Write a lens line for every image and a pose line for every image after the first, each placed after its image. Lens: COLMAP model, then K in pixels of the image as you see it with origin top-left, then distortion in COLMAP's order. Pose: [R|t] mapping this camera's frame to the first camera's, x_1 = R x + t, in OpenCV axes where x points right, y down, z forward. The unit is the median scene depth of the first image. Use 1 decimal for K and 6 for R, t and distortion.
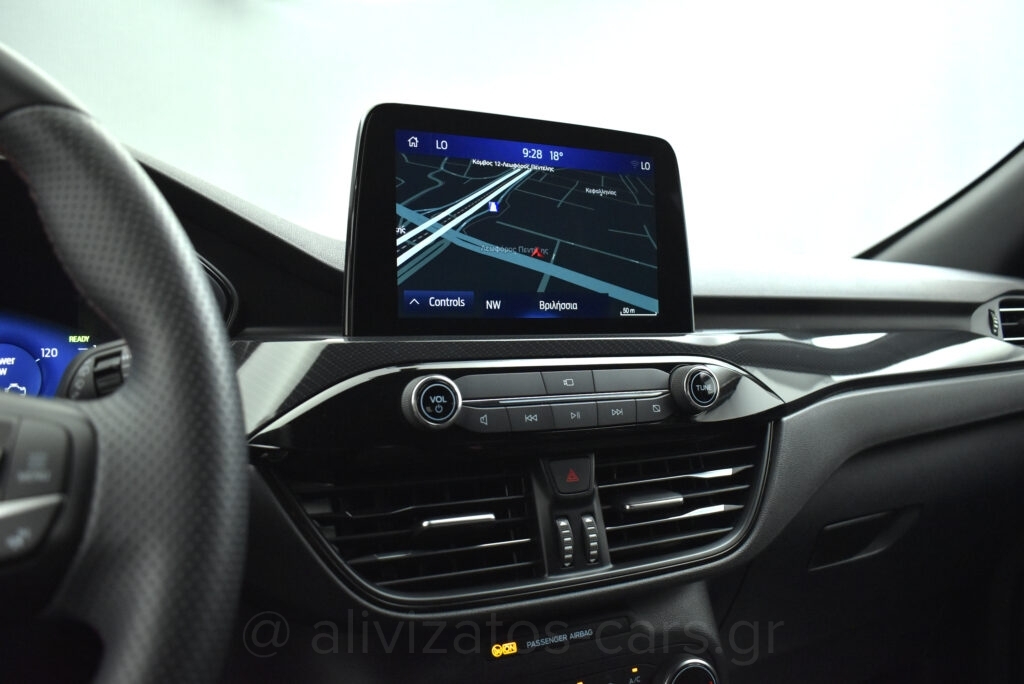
lens RADIAL K [[798.9, 0, 510.0], [0, 798.9, 343.4], [0, 0, 1]] dist [-0.091194, -0.001366]
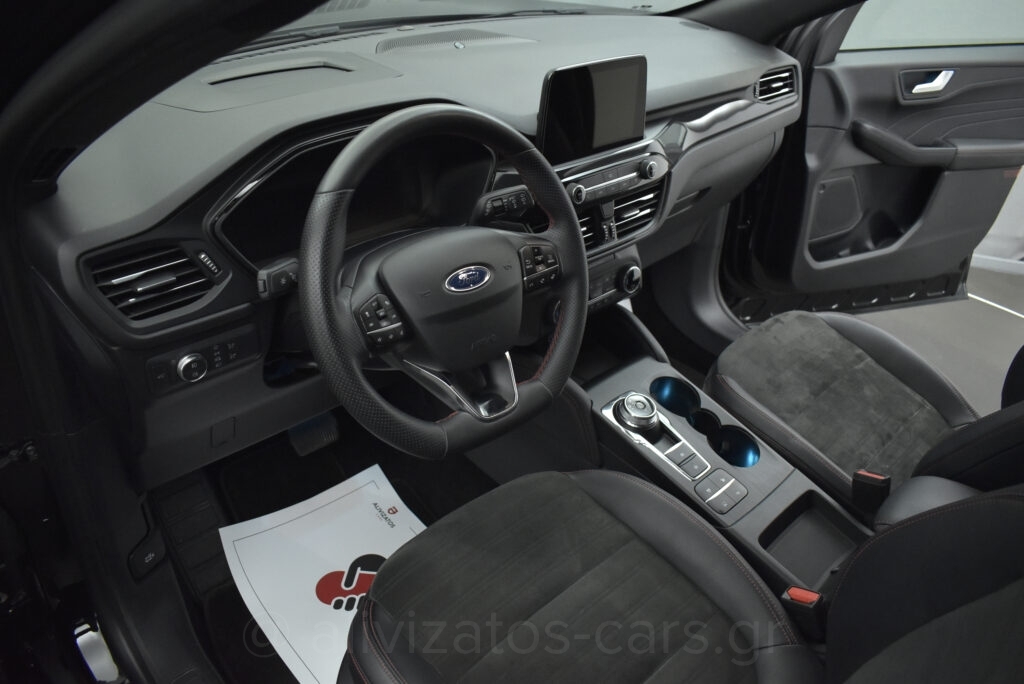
lens RADIAL K [[798.9, 0, 513.0], [0, 798.9, 347.2], [0, 0, 1]] dist [-0.091194, -0.001366]
pose [[0.950474, -0.117402, 0.287778, -1.047255], [-0.051087, 0.854305, 0.517255, -0.801613], [-0.306577, -0.506339, 0.805997, -1.287160]]
